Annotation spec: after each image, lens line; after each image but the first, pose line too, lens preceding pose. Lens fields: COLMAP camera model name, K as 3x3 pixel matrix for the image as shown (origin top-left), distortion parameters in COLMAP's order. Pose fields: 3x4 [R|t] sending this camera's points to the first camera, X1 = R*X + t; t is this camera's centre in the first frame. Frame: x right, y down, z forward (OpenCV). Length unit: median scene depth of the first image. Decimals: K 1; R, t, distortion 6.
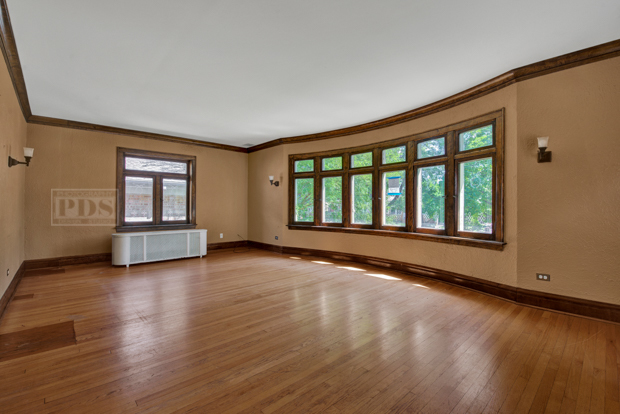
lens RADIAL K [[278.8, 0, 309.0], [0, 278.8, 206.6], [0, 0, 1]] dist [0.000724, -0.013326]
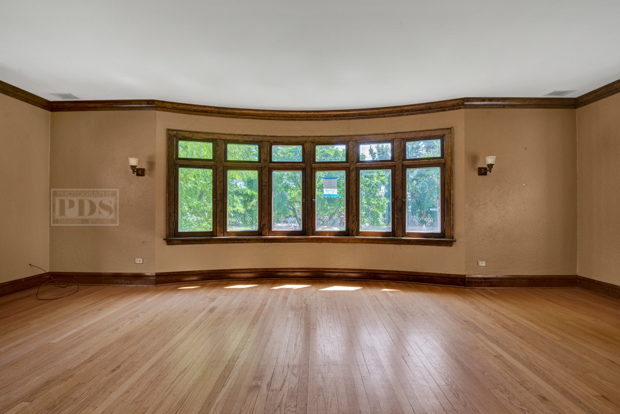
lens RADIAL K [[278.8, 0, 309.0], [0, 278.8, 206.6], [0, 0, 1]] dist [0.000724, -0.013326]
pose [[0.690133, 0.002357, 0.723679, -0.437799], [0.000442, 0.999993, -0.003678, -0.005738], [-0.723683, 0.002858, 0.690127, 0.450418]]
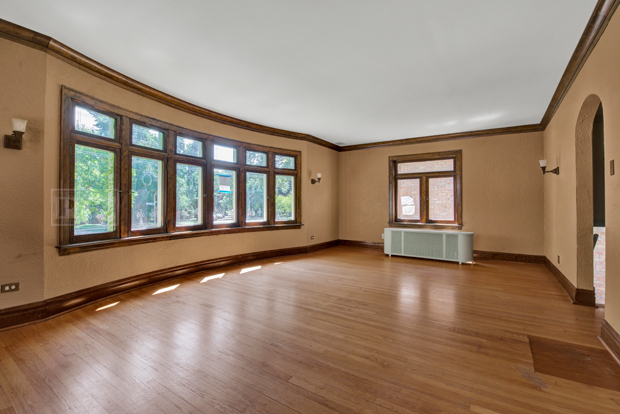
lens RADIAL K [[282.6, 0, 308.1], [0, 282.6, 201.5], [0, 0, 1]] dist [0.000759, -0.012870]
pose [[-0.239507, 0.007451, 0.970866, -0.830047], [-0.007186, 0.999930, -0.009447, -0.002449], [-0.970868, -0.009240, -0.239437, 1.022561]]
